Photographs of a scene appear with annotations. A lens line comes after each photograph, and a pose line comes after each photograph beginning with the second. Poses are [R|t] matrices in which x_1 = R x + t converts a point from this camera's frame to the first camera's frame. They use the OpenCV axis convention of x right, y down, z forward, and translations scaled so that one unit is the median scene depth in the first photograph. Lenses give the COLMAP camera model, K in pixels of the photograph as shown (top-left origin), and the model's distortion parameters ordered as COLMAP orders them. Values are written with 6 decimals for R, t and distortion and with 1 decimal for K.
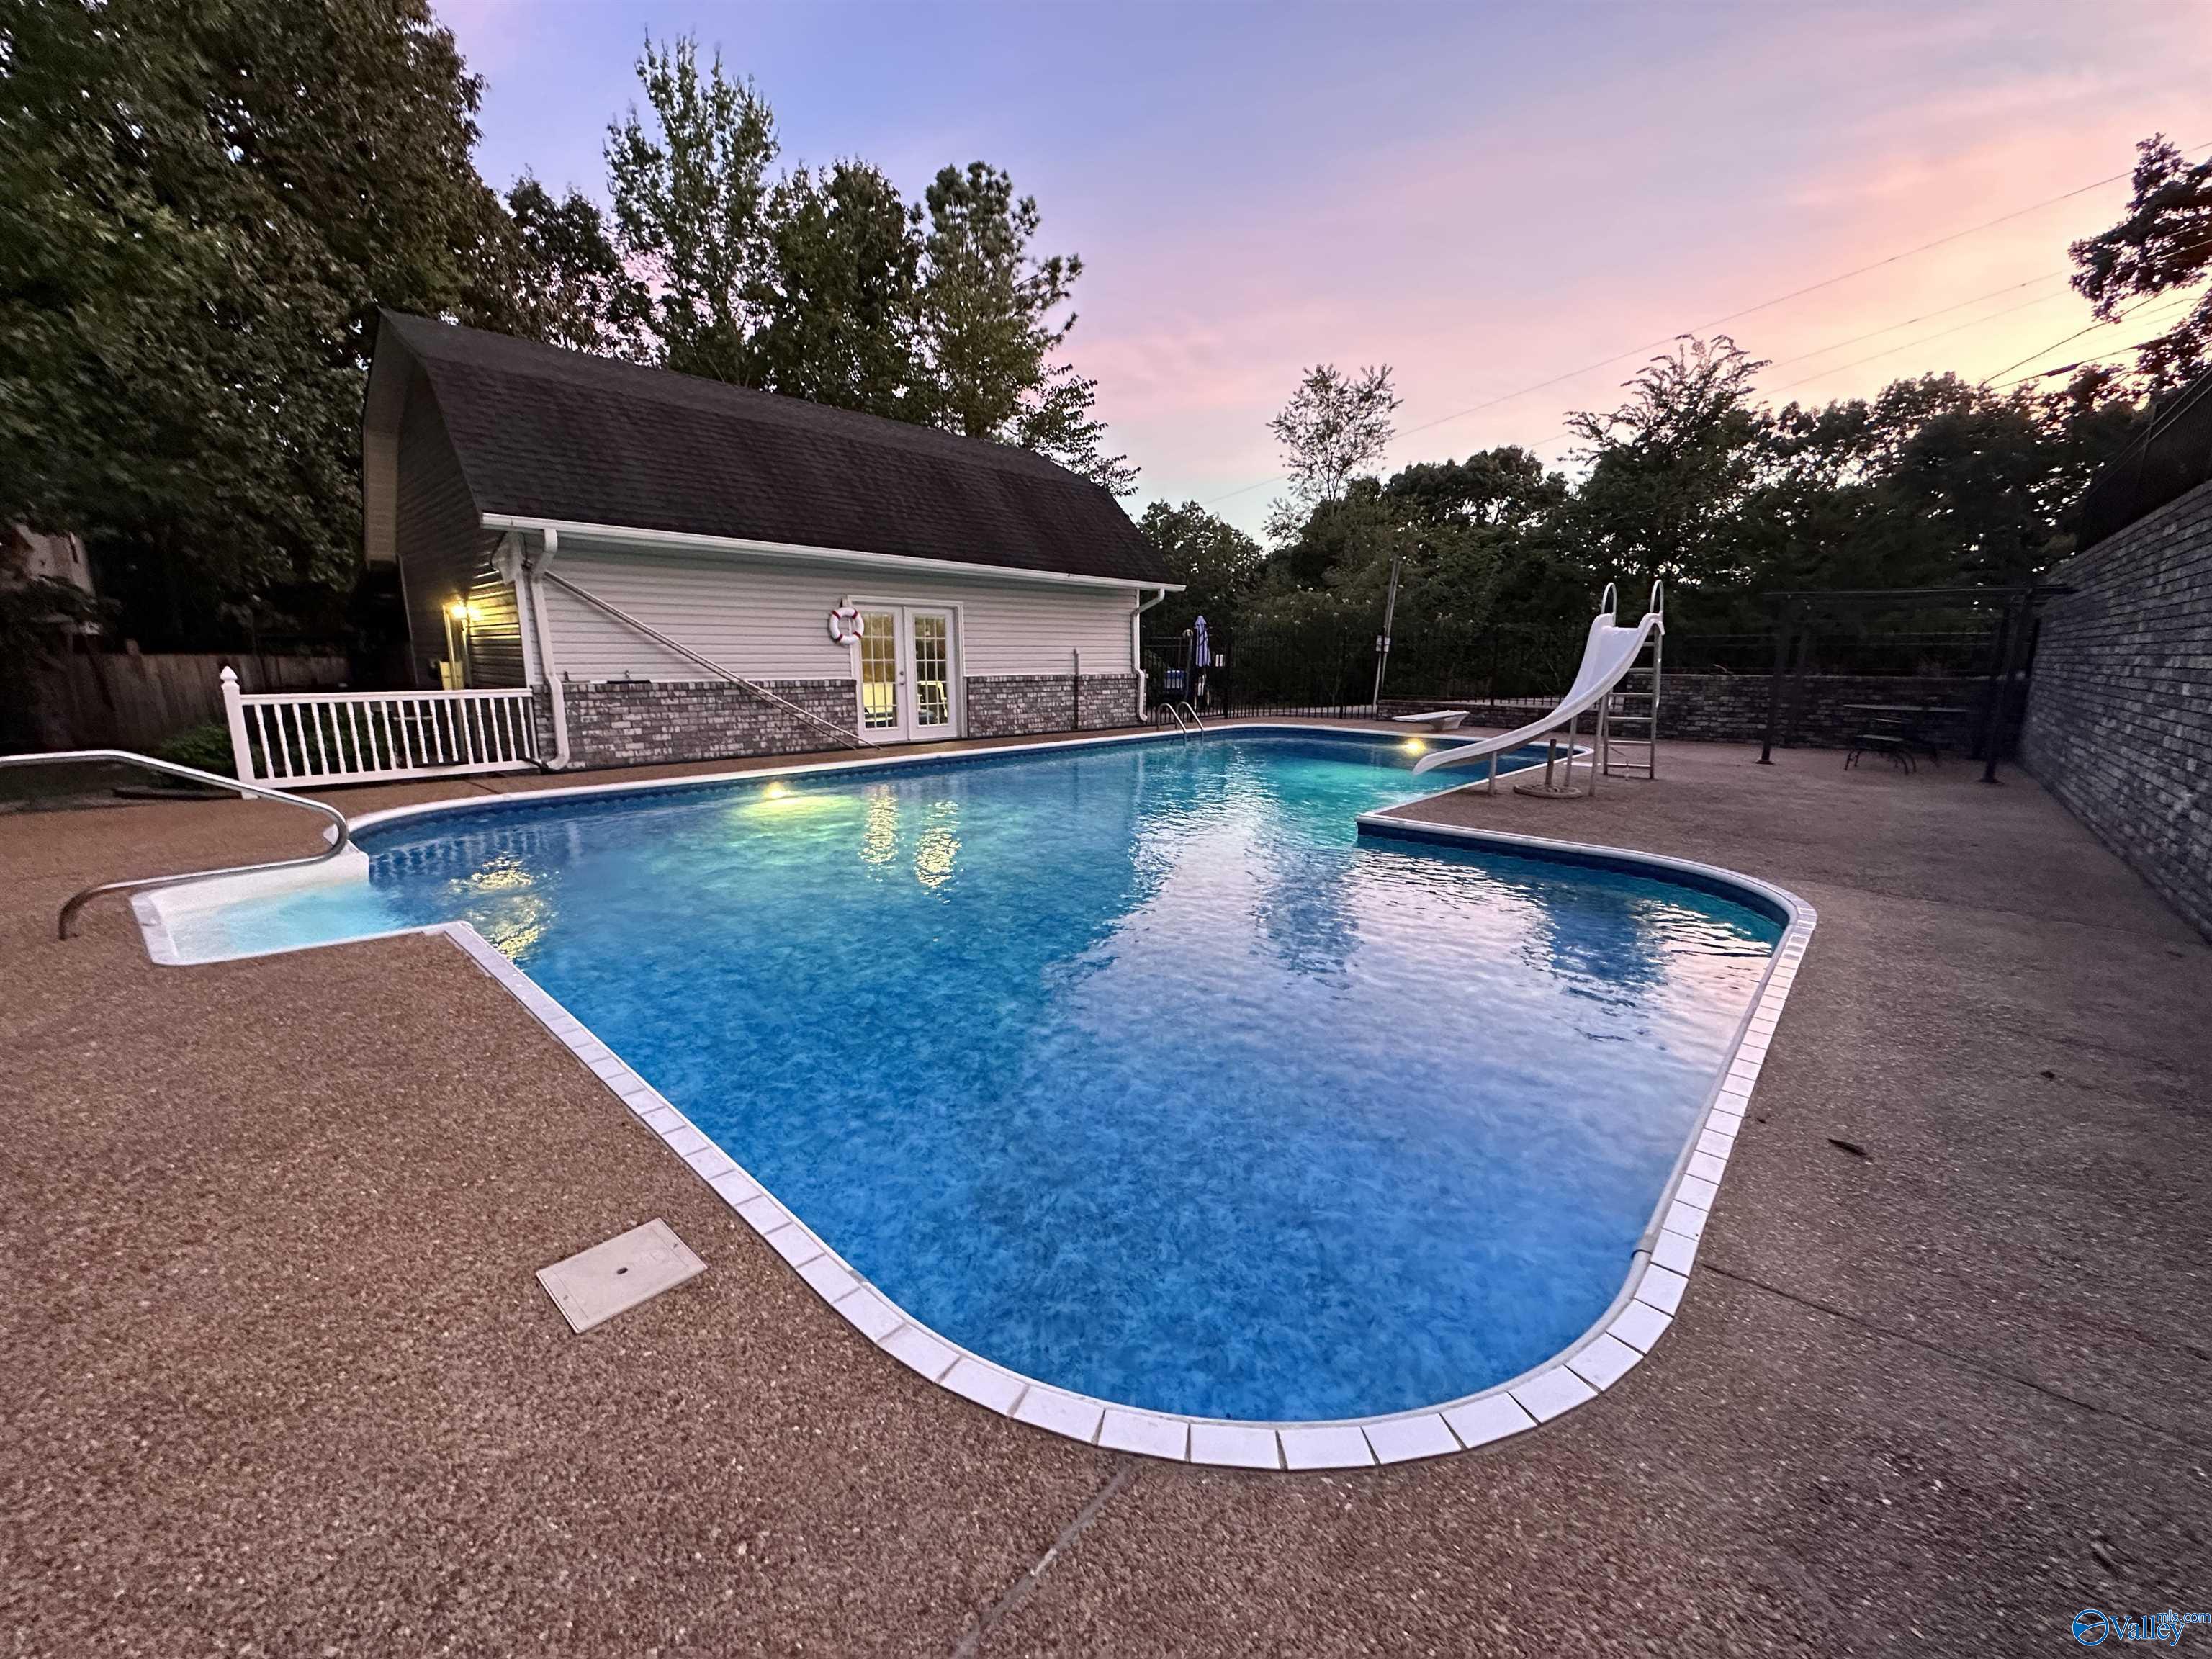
lens RADIAL K [[883.1, 0, 1107.0], [0, 883.1, 825.0], [0, 0, 1]] dist [-0.002223, -0.000104]
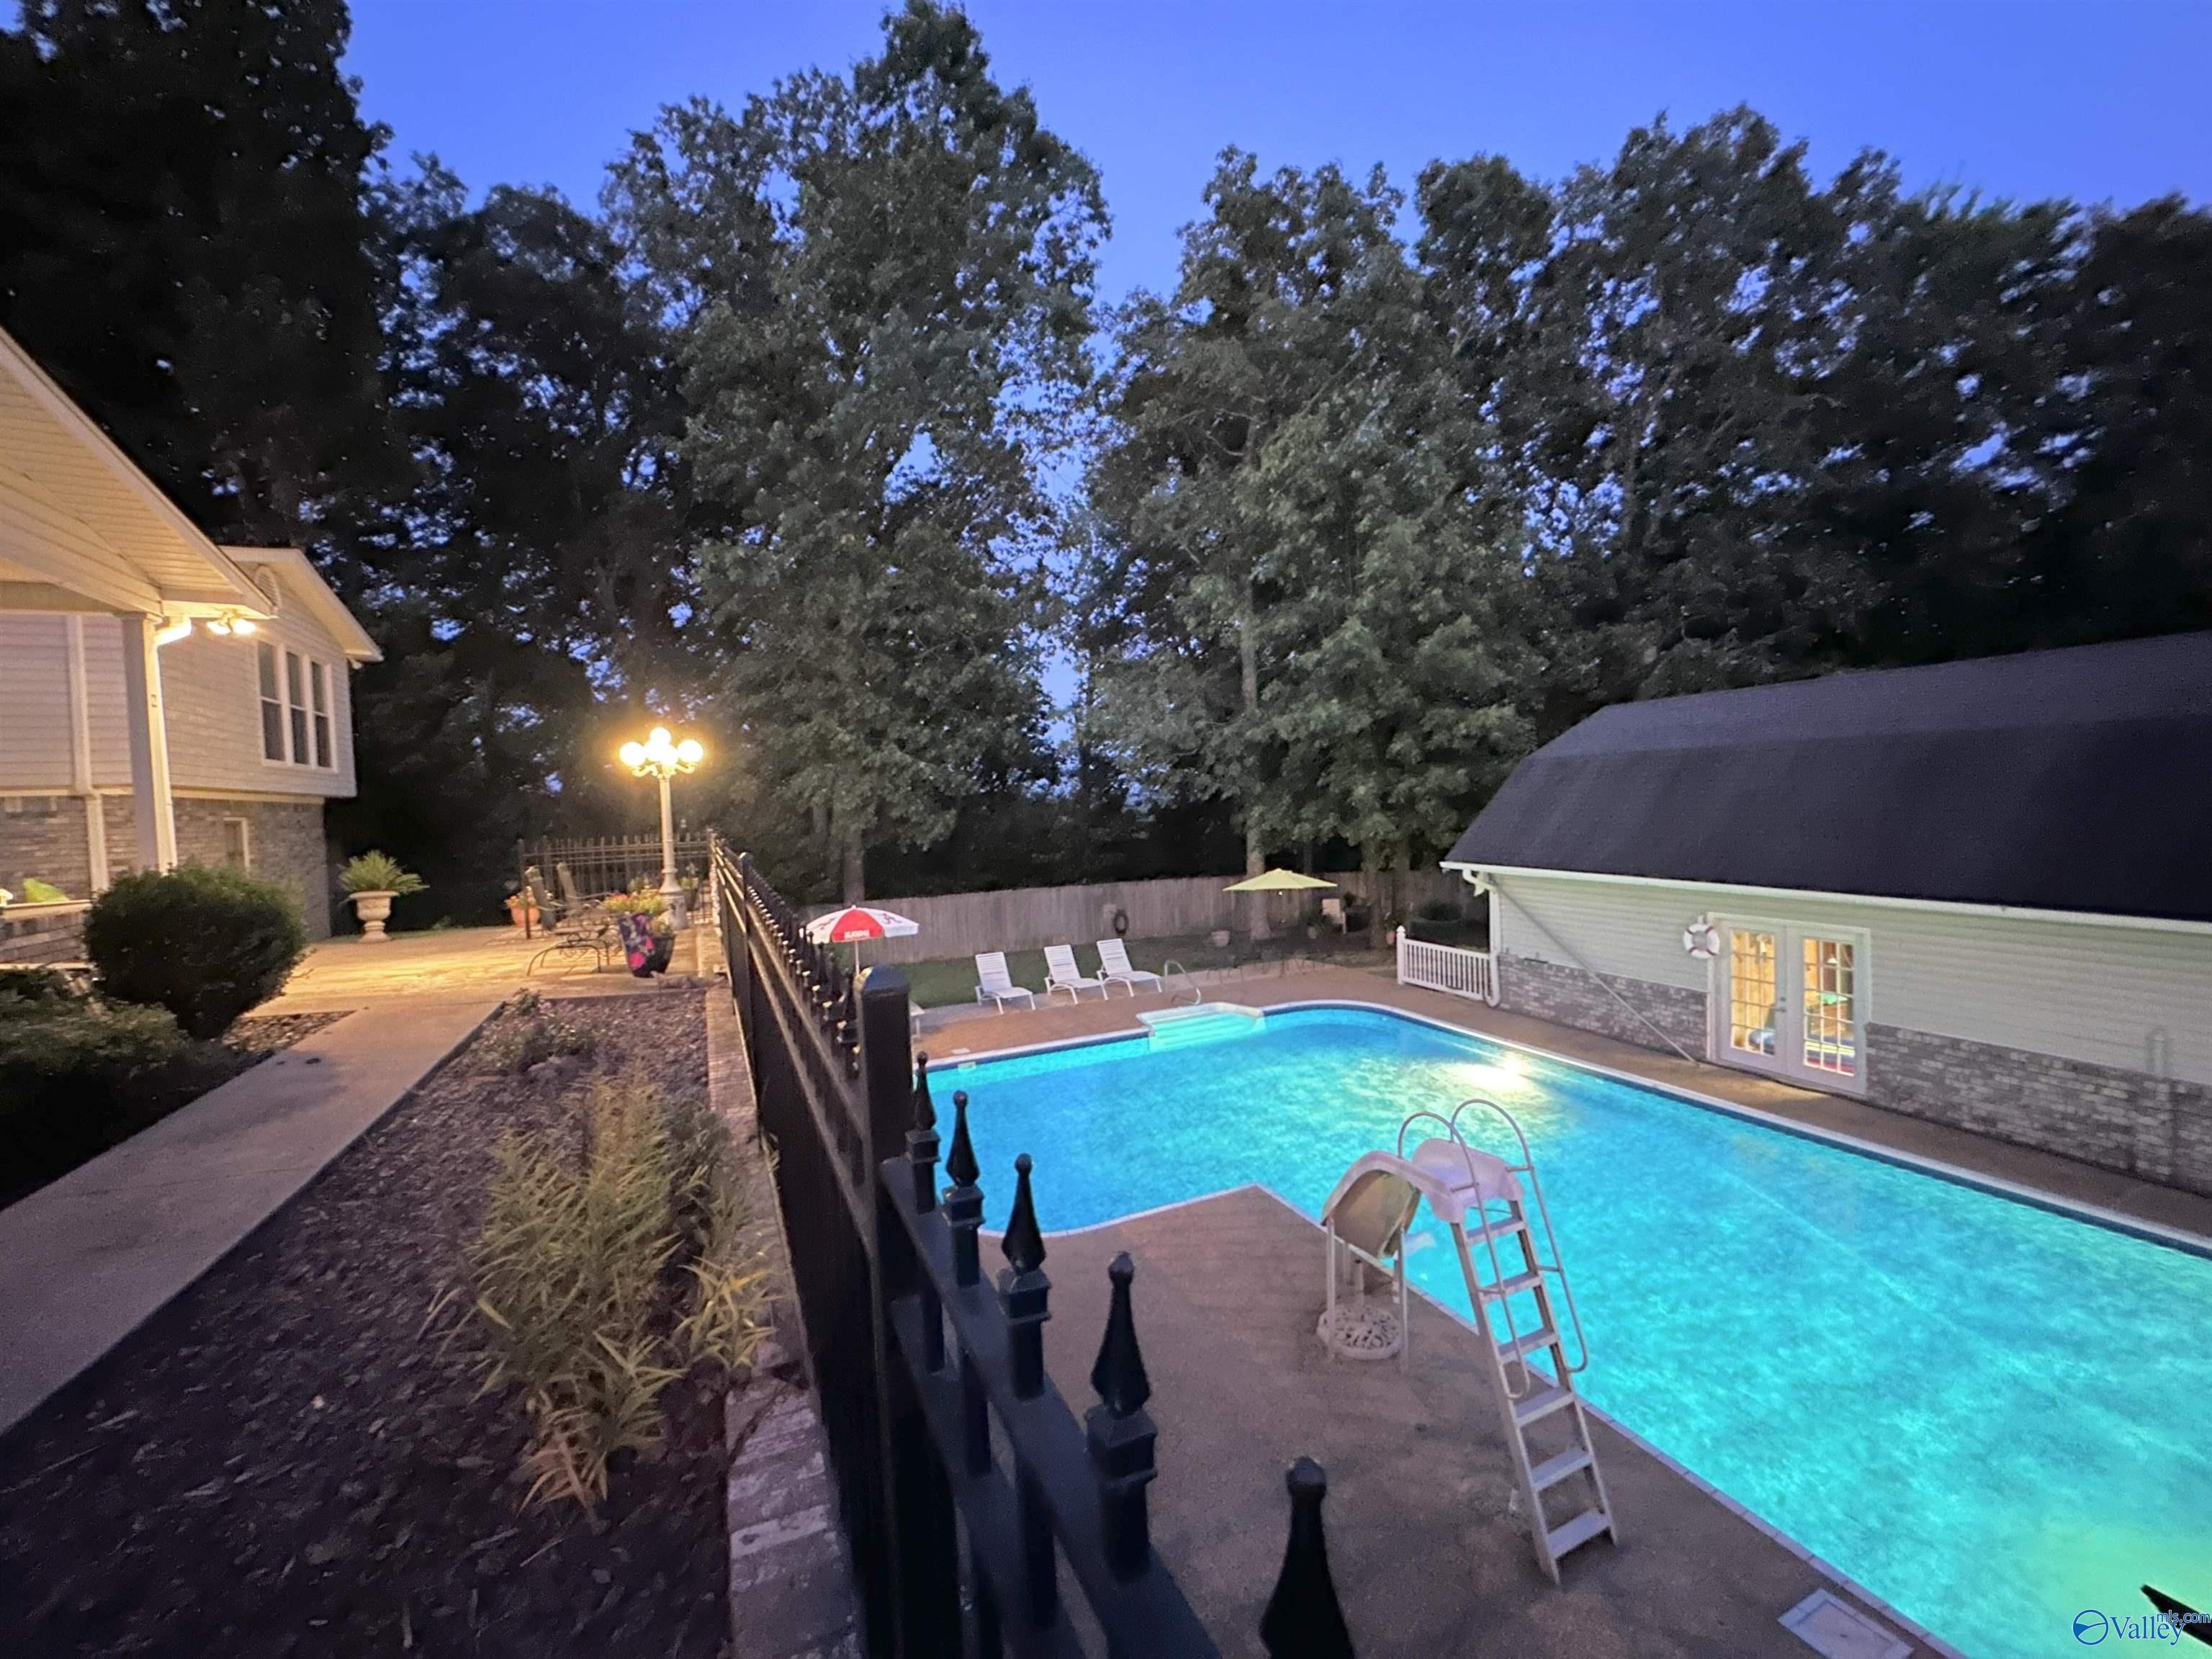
lens RADIAL K [[883.1, 0, 1107.0], [0, 883.1, 825.0], [0, 0, 1]] dist [-0.002223, -0.000104]
pose [[-0.400114, 0.037110, -0.915714, 0.428118], [-0.136204, 0.985676, 0.099458, -0.171718], [0.906288, 0.164518, -0.389328, 0.352290]]
